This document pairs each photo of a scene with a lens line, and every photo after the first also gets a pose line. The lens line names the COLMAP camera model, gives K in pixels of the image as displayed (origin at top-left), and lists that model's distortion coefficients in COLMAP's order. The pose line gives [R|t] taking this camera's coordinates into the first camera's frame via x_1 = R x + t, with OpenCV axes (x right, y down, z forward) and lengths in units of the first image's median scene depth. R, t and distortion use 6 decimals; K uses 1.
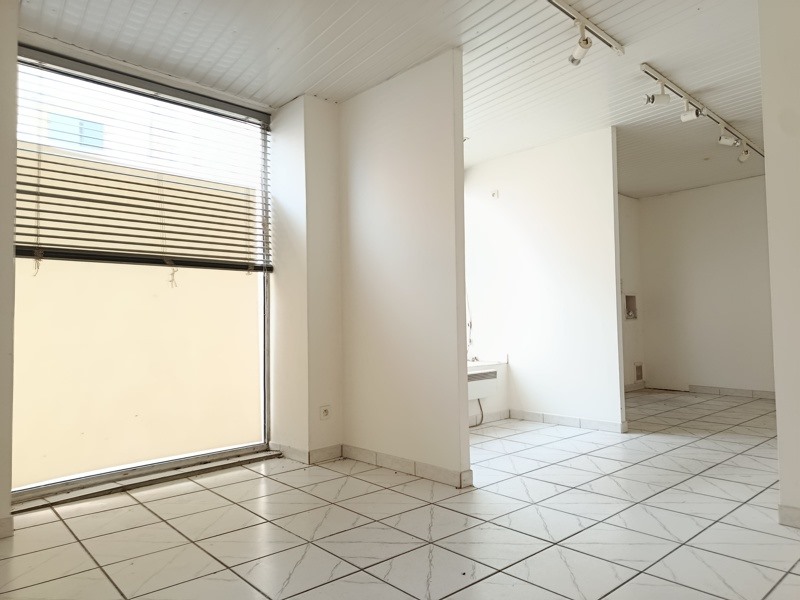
lens RADIAL K [[546.7, 0, 403.3], [0, 546.7, 290.6], [0, 0, 1]] dist [0.000178, -0.002846]
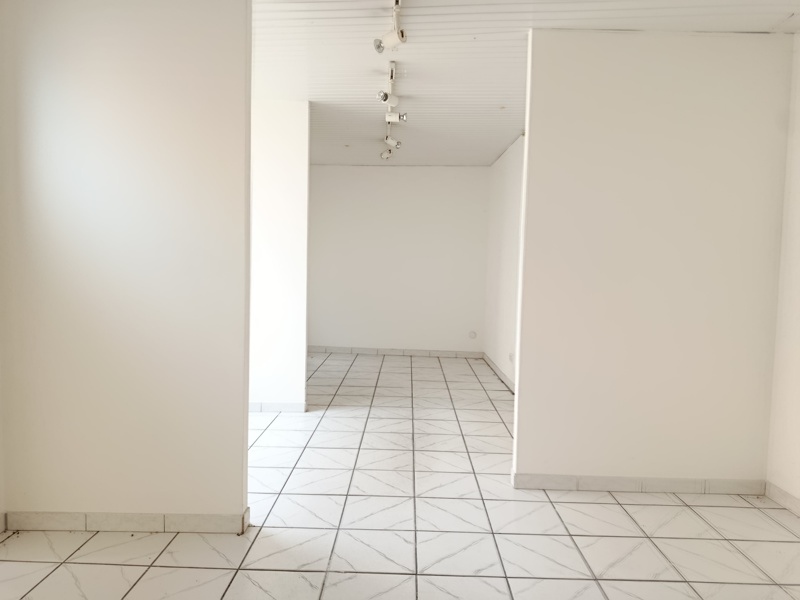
lens RADIAL K [[546.7, 0, 403.3], [0, 546.7, 290.6], [0, 0, 1]] dist [0.000178, -0.002846]
pose [[0.673069, -0.005247, 0.739561, -0.330603], [-0.081108, 0.993420, 0.080864, -0.088370], [-0.735119, -0.114412, 0.668214, 0.296743]]
